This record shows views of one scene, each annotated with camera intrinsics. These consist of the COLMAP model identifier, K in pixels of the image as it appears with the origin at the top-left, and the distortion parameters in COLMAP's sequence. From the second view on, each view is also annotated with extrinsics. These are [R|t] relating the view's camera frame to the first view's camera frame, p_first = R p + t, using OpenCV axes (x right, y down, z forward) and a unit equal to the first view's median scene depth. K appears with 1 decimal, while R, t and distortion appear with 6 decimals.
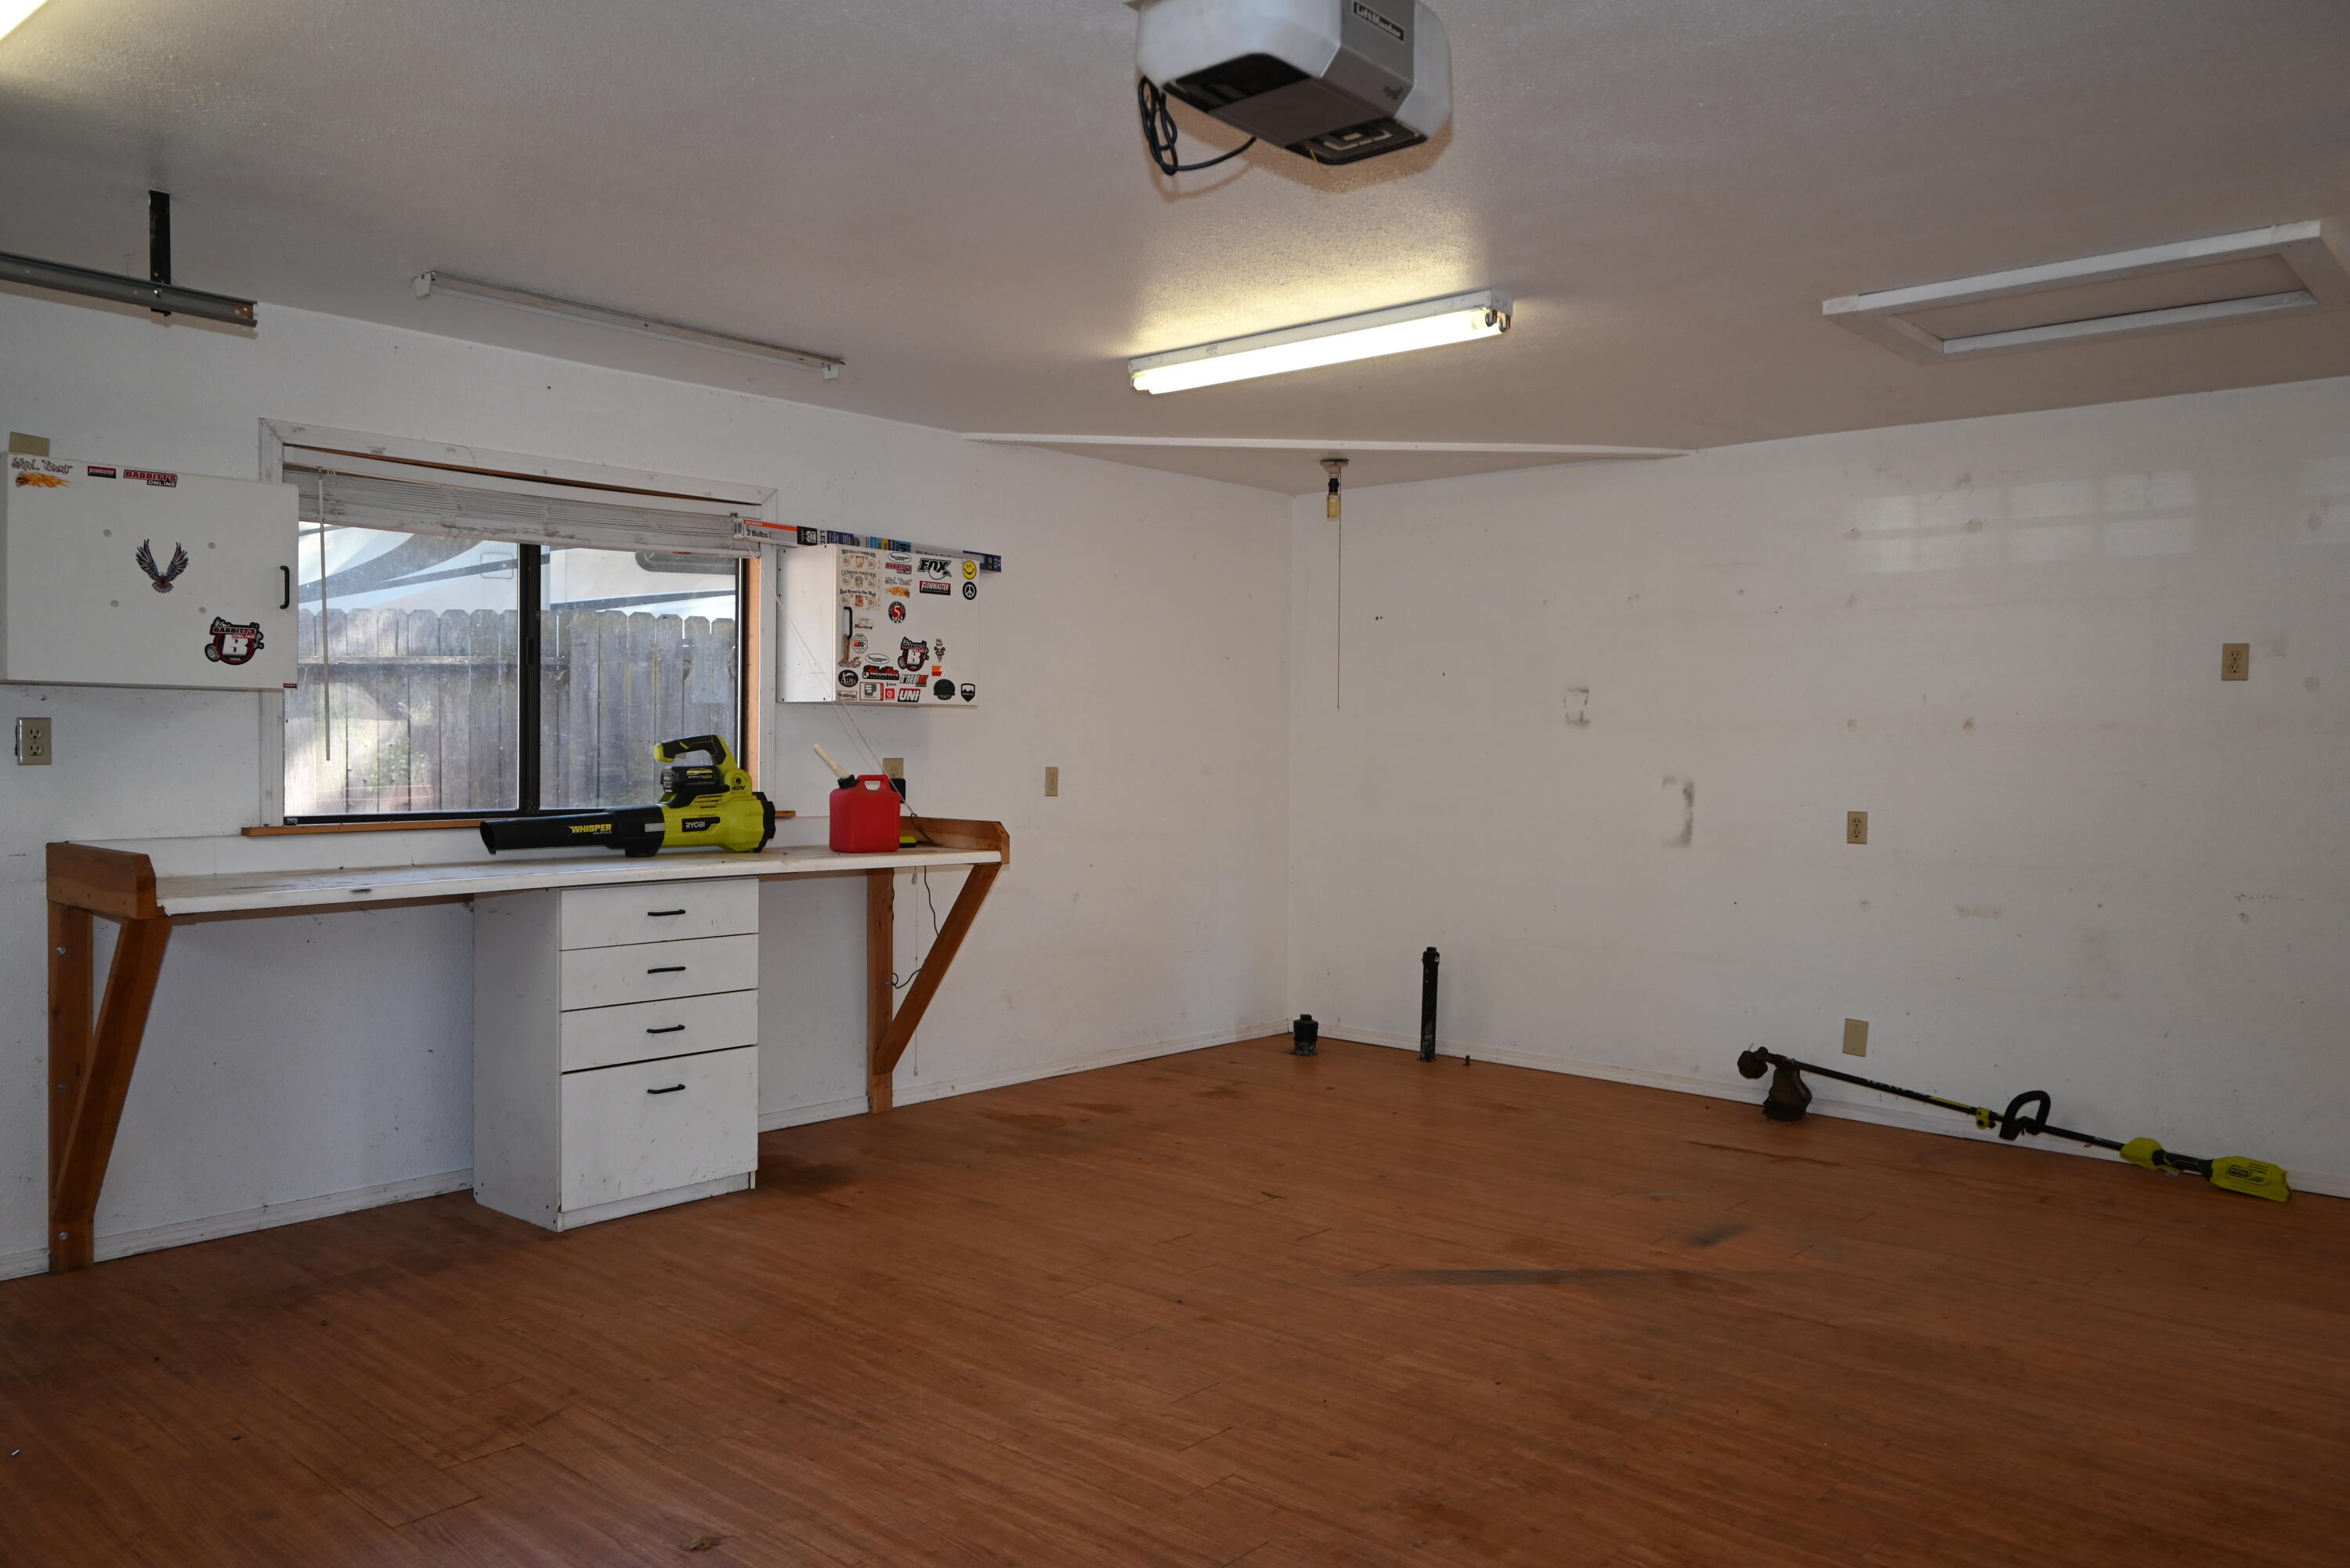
lens RADIAL K [[1683.2, 0, 1182.0], [0, 1683.2, 780.3], [0, 0, 1]] dist [-0.002213, 0.005955]
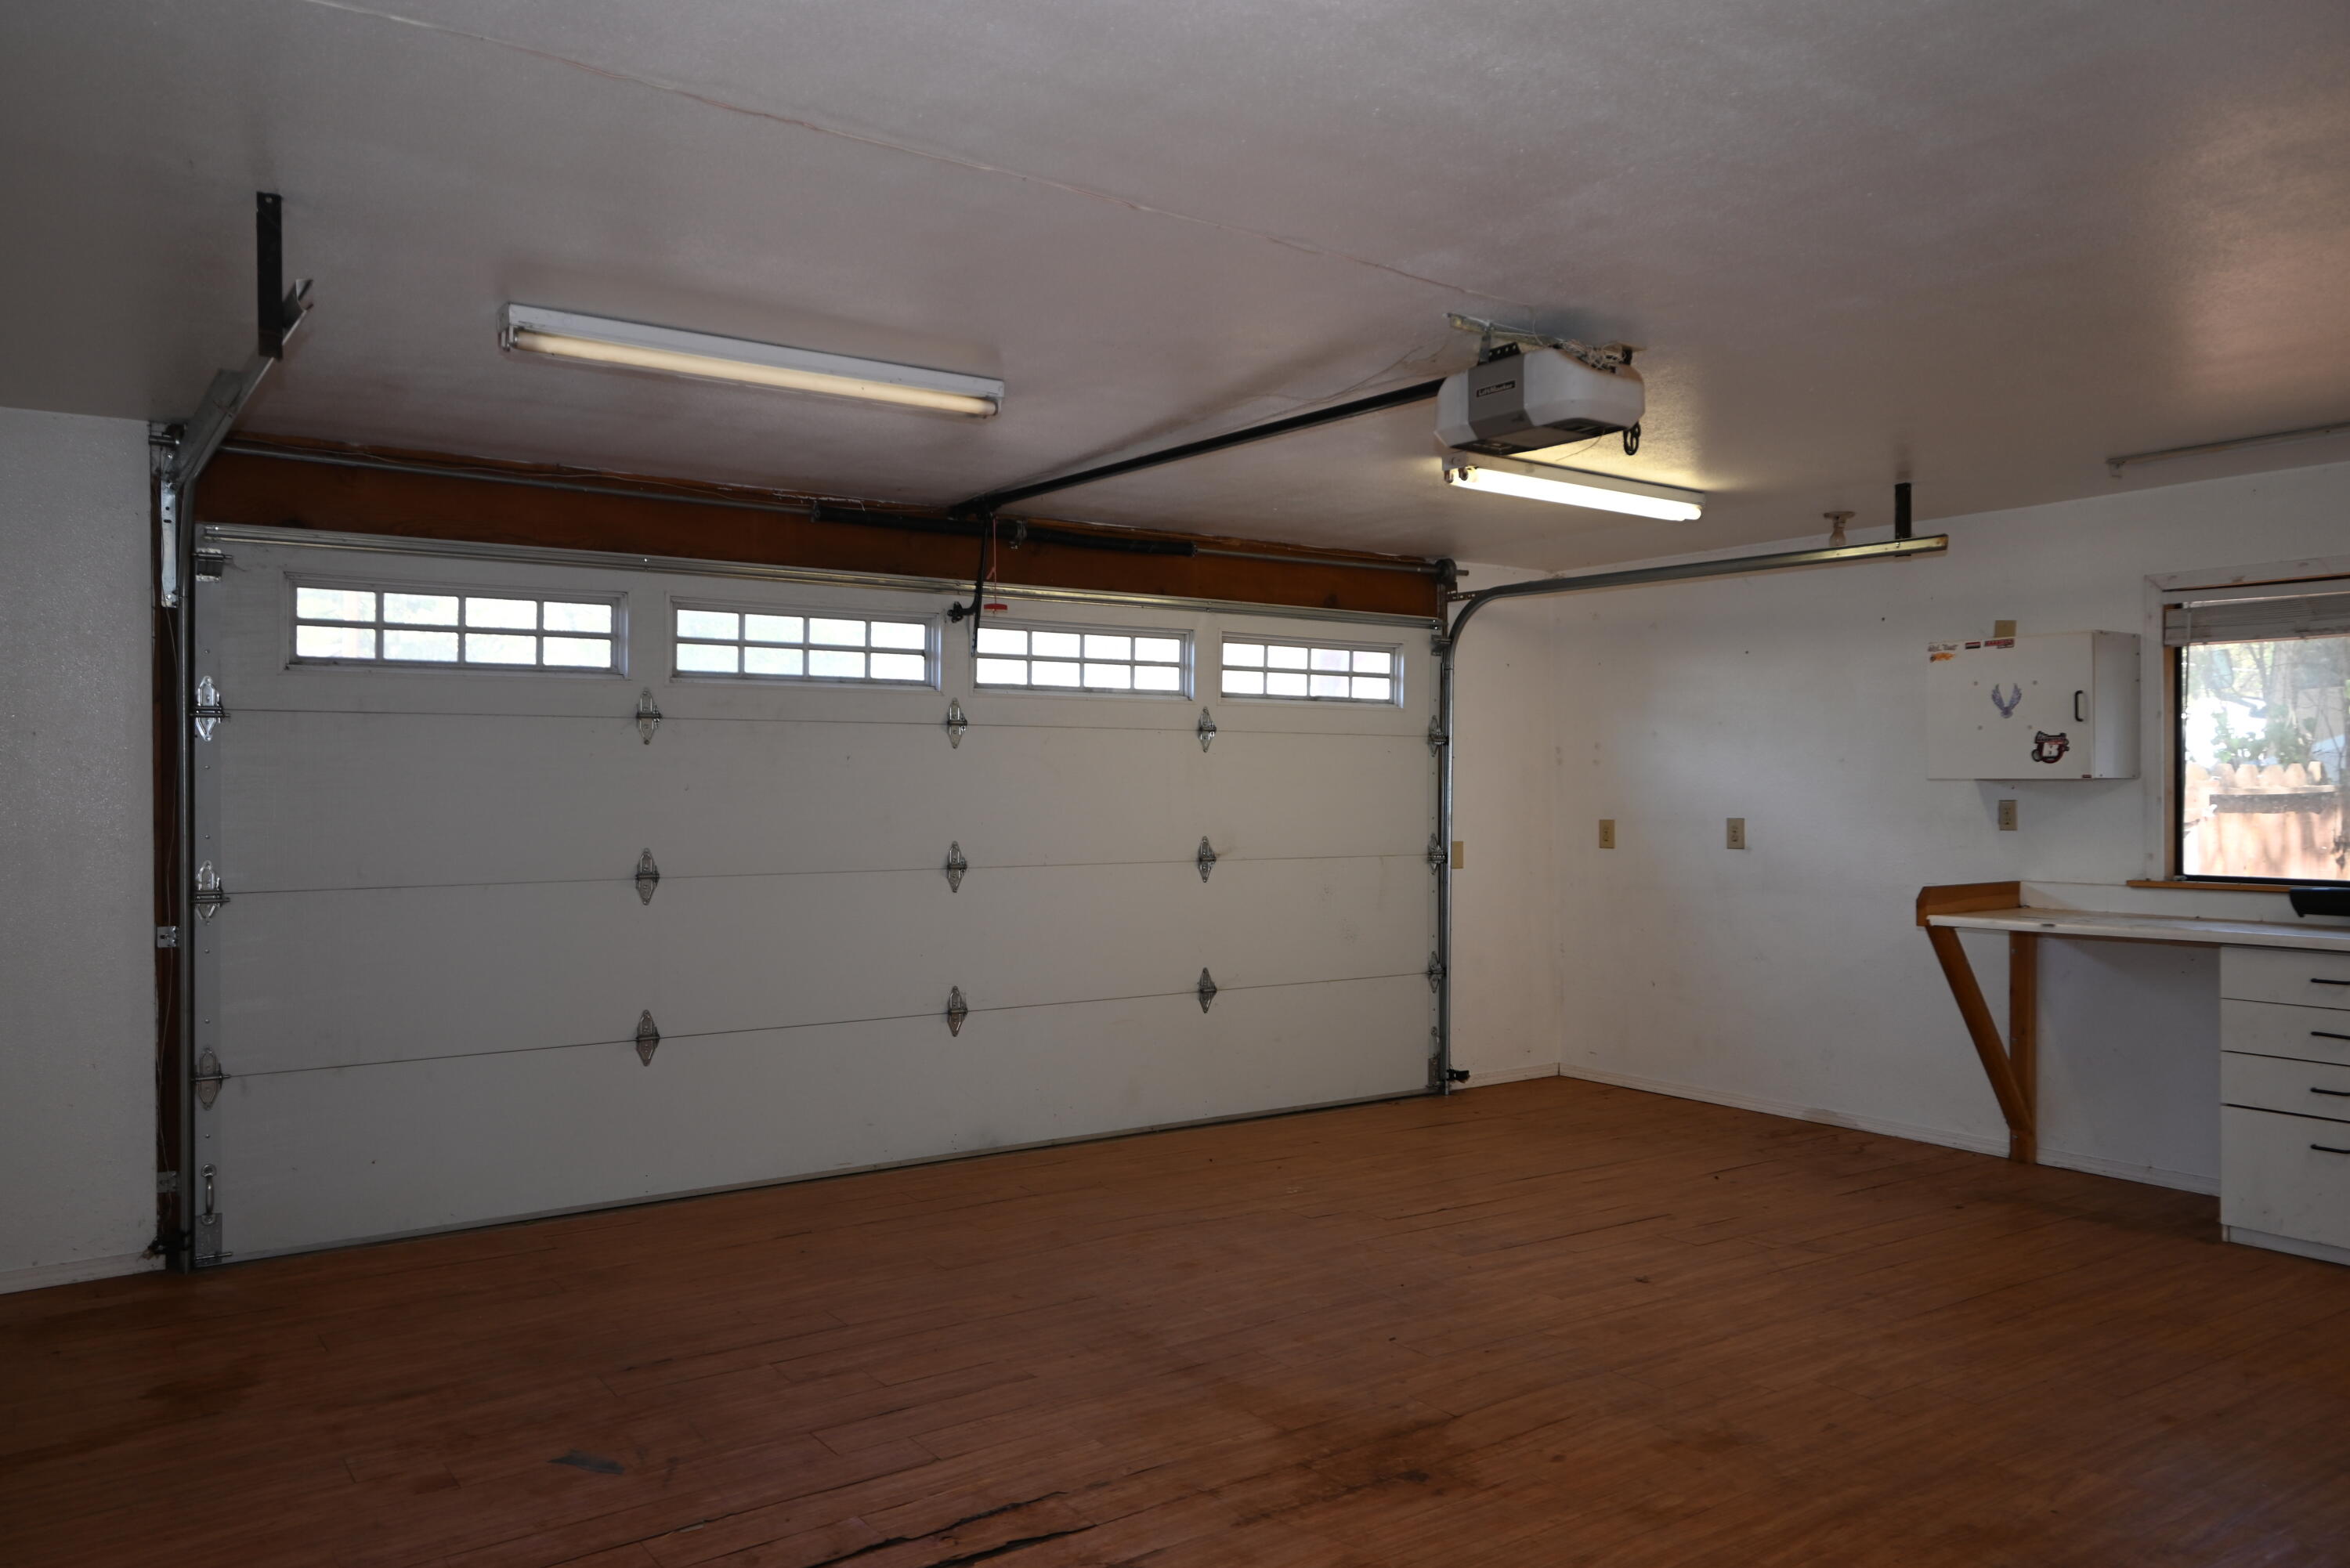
lens RADIAL K [[1683.2, 0, 1179.5], [0, 1683.2, 788.3], [0, 0, 1]] dist [-0.002213, 0.005955]
pose [[-0.227058, -0.009292, -0.973837, 1.034020], [-0.024003, 0.999704, -0.003942, -0.024491], [0.973585, 0.022480, -0.227214, 0.621835]]
